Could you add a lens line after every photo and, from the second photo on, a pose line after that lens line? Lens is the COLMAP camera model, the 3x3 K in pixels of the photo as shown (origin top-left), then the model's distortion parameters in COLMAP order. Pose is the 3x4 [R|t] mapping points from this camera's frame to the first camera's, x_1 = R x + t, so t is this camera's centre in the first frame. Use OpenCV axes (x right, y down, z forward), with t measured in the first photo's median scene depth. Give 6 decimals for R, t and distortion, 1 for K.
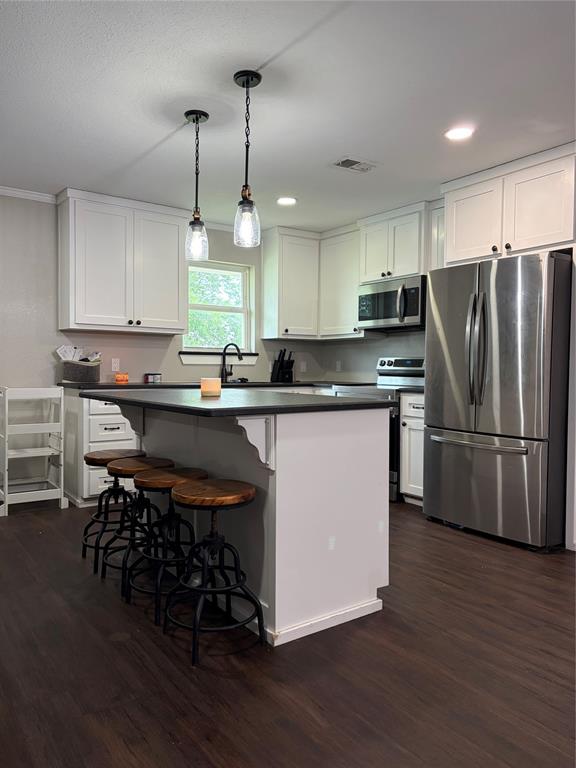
lens RADIAL K [[577.0, 0, 287.1], [0, 577.0, 382.9], [0, 0, 1]] dist [0.009388, 0.001207]
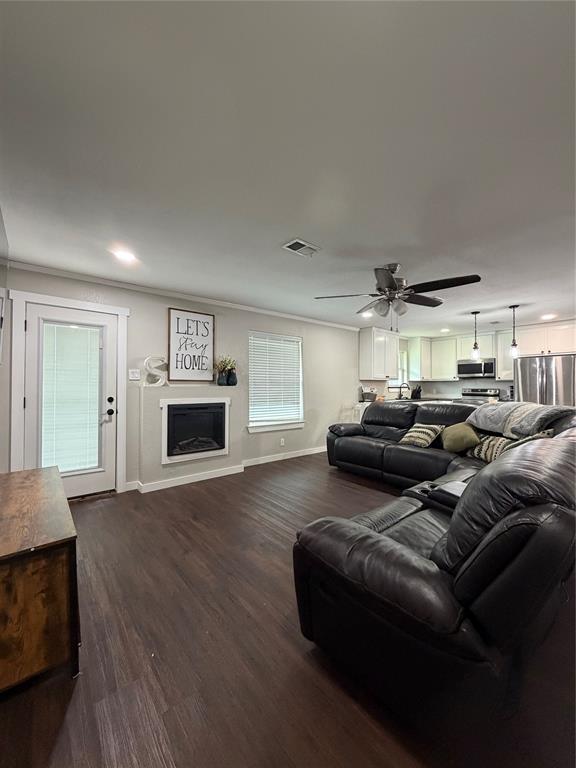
lens RADIAL K [[302.3, 0, 290.4], [0, 302.3, 384.1], [0, 0, 1]] dist [-0.000728, 0.000702]
pose [[0.996551, -0.012685, 0.082010, -0.723493], [0.015613, 0.999260, -0.035163, -0.027424], [-0.081503, 0.036322, 0.996011, -0.277468]]
